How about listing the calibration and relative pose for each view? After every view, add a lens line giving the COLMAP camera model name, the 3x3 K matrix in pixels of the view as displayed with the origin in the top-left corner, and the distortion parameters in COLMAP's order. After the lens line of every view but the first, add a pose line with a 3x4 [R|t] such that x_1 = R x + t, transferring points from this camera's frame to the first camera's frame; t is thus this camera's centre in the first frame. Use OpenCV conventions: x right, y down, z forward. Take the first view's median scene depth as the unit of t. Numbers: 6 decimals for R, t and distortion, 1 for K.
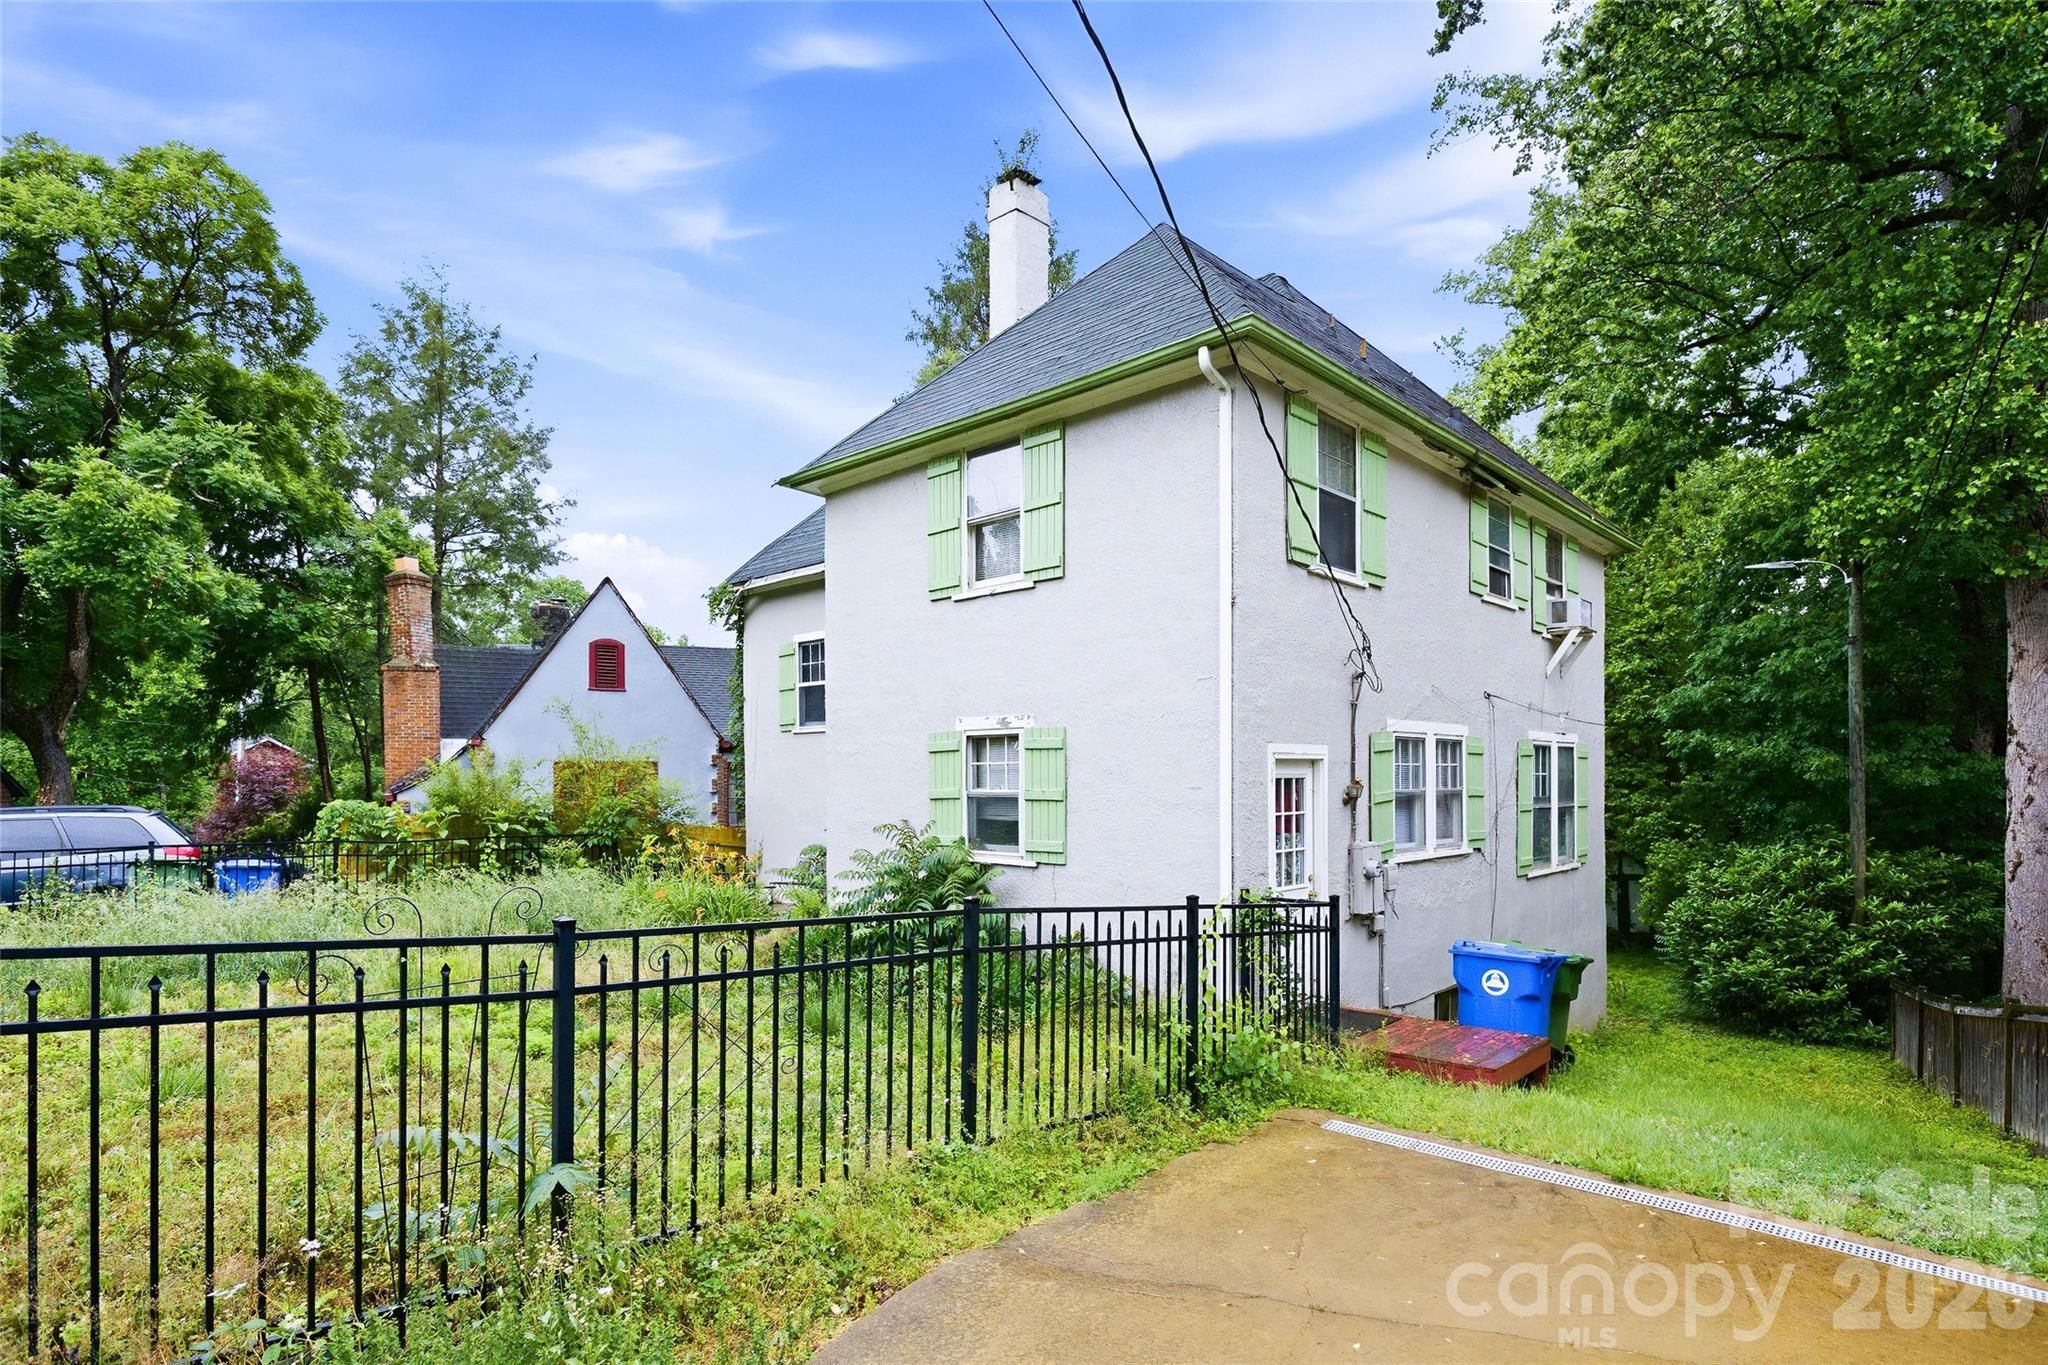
lens RADIAL K [[1063.6, 0, 1020.7], [0, 1063.6, 769.2], [0, 0, 1]] dist [0.001260, 0.000431]
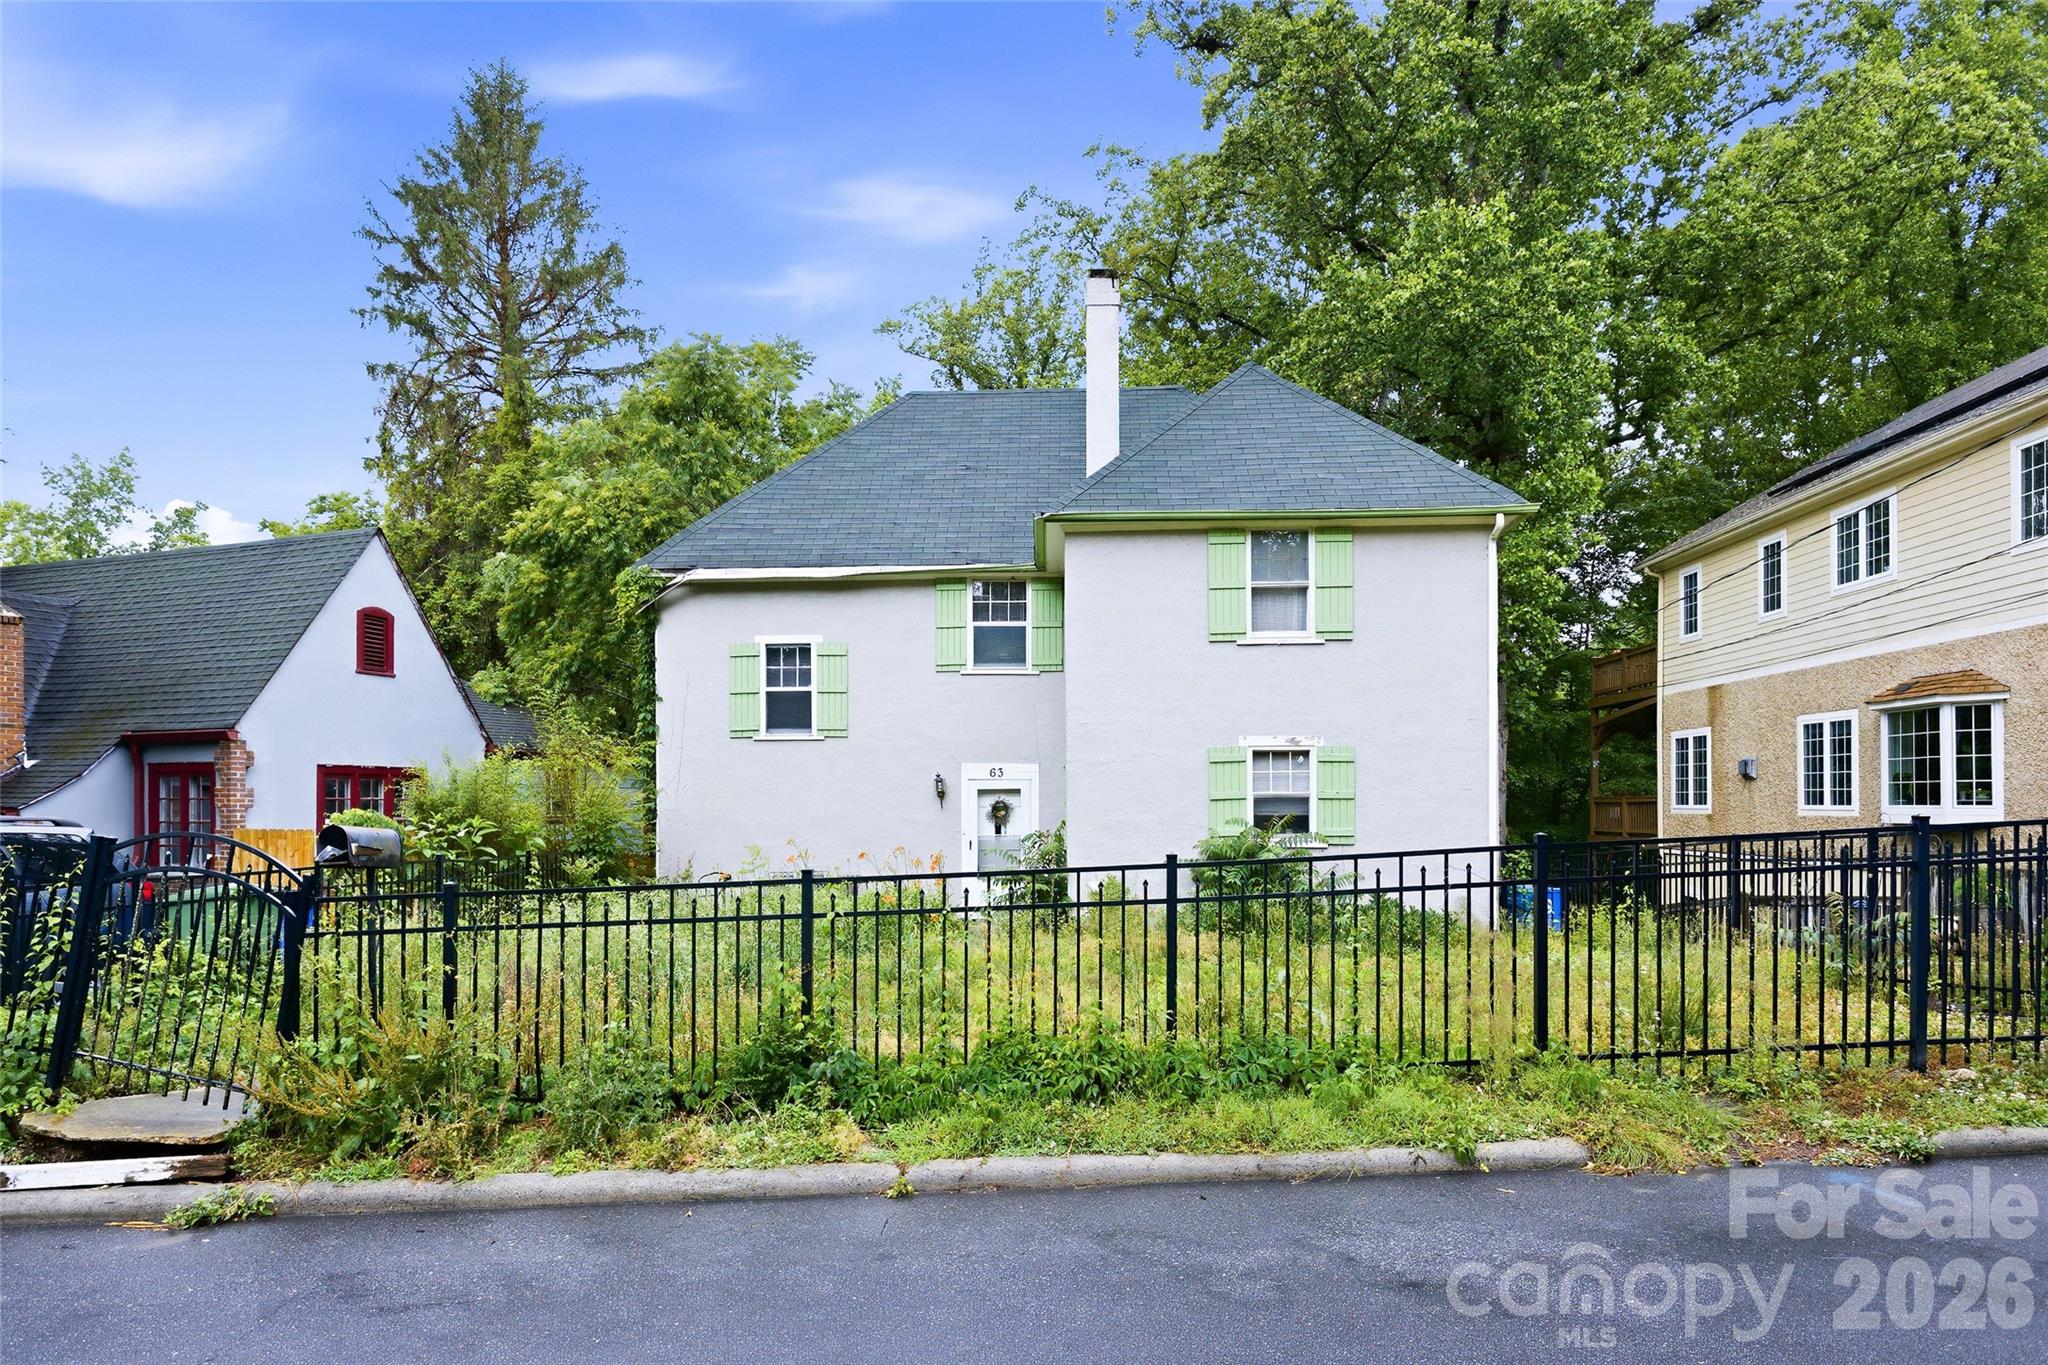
lens RADIAL K [[1211.3, 0, 1019.2], [0, 1211.3, 790.4], [0, 0, 1]] dist [-0.003368, 0.001701]
pose [[0.762430, 0.007303, 0.647029, -0.731376], [-0.003711, 0.999969, -0.006914, 0.017078], [-0.647060, 0.002870, 0.762434, 0.036728]]
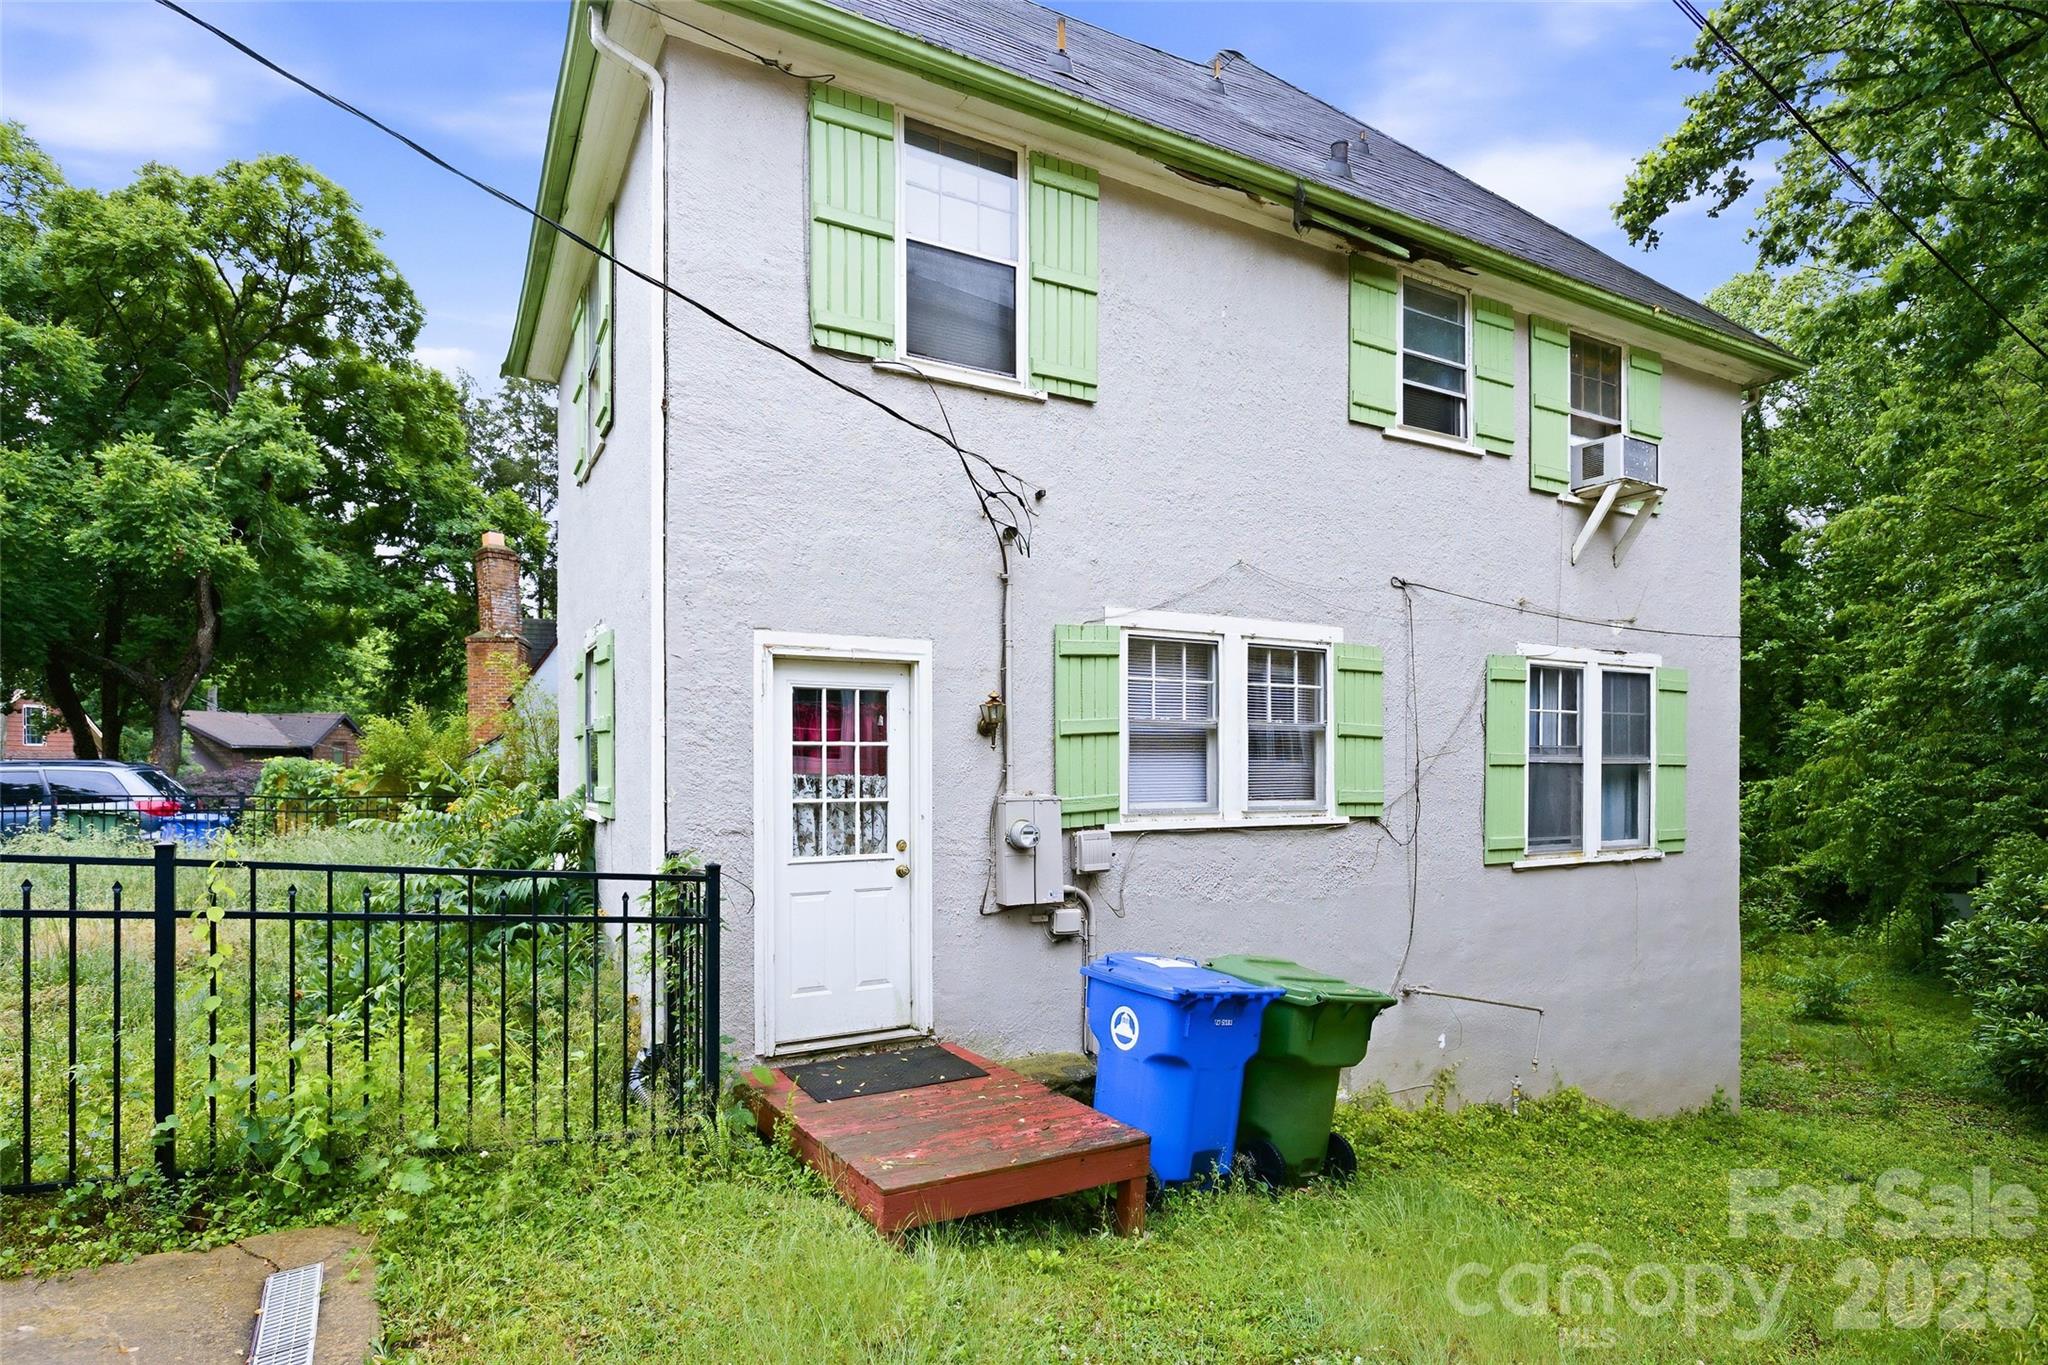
lens RADIAL K [[1063.6, 0, 1020.7], [0, 1063.6, 769.2], [0, 0, 1]] dist [0.001260, 0.000431]
pose [[0.954267, 0.003618, -0.298934, 0.289299], [-0.000873, 0.999956, 0.009316, 0.026726], [0.298955, -0.008629, 0.954228, 0.217059]]
